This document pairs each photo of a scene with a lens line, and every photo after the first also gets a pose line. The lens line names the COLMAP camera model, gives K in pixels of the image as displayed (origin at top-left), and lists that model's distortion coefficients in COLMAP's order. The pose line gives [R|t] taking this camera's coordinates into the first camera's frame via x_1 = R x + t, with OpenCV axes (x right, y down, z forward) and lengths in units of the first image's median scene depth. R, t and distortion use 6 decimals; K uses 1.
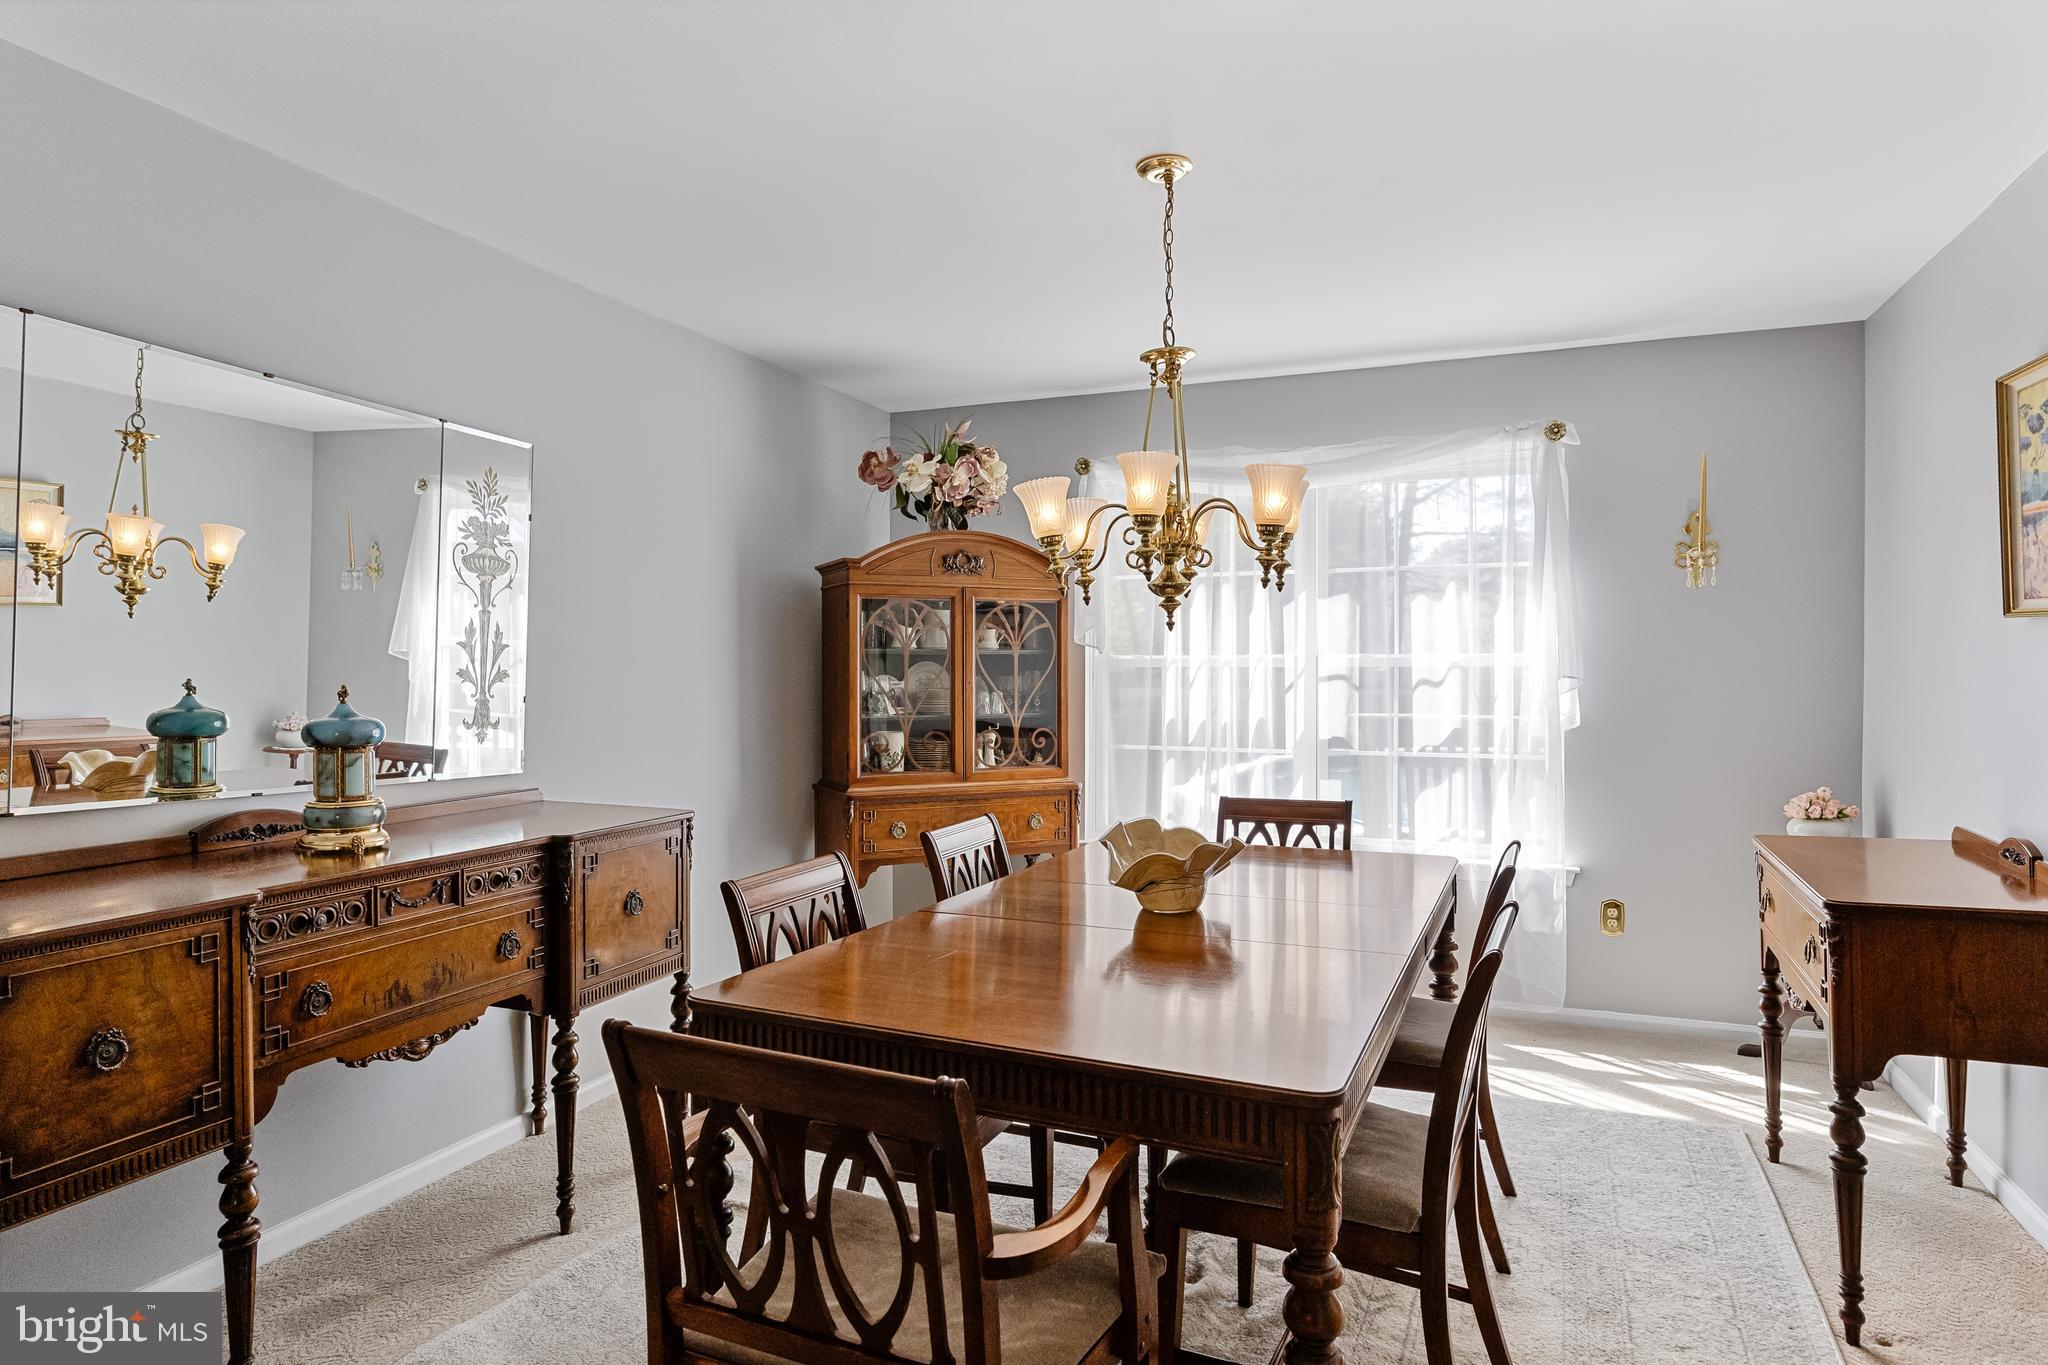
lens RADIAL K [[1133.6, 0, 1024.0], [0, 1133.6, 682.5], [0, 0, 1]] dist [-0.001944, -0.001463]
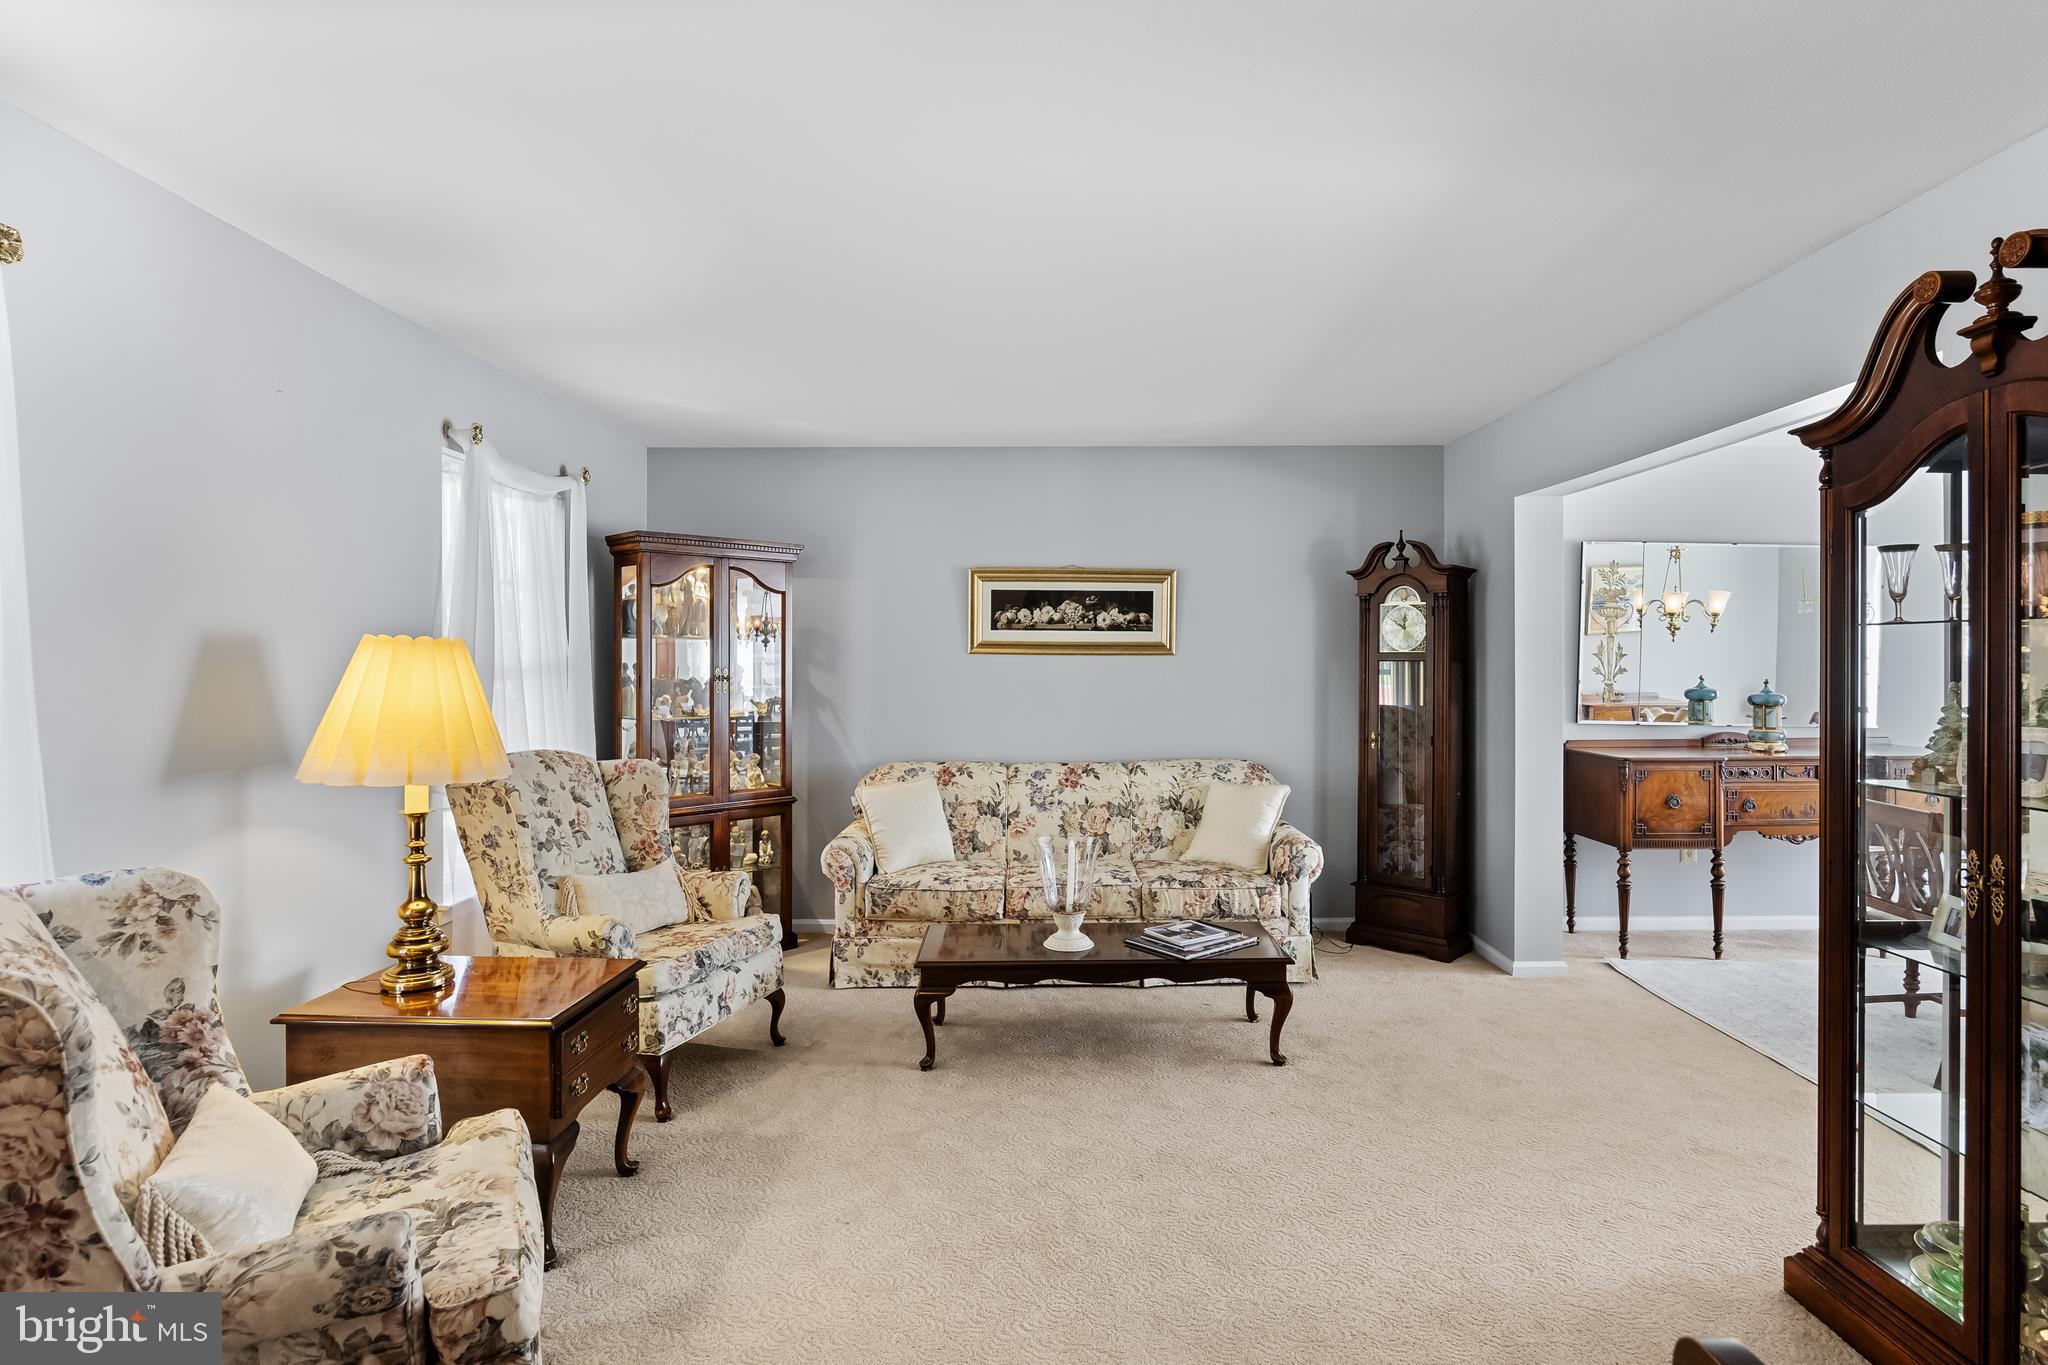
lens RADIAL K [[1061.2, 0, 1024.0], [0, 1061.2, 682.5], [0, 0, 1]] dist [0.000644, -0.000039]
pose [[0.359426, 0.011949, -0.933097, 0.871169], [0.000391, 0.999916, 0.012955, -0.018504], [0.933174, -0.005022, 0.359391, -1.183017]]
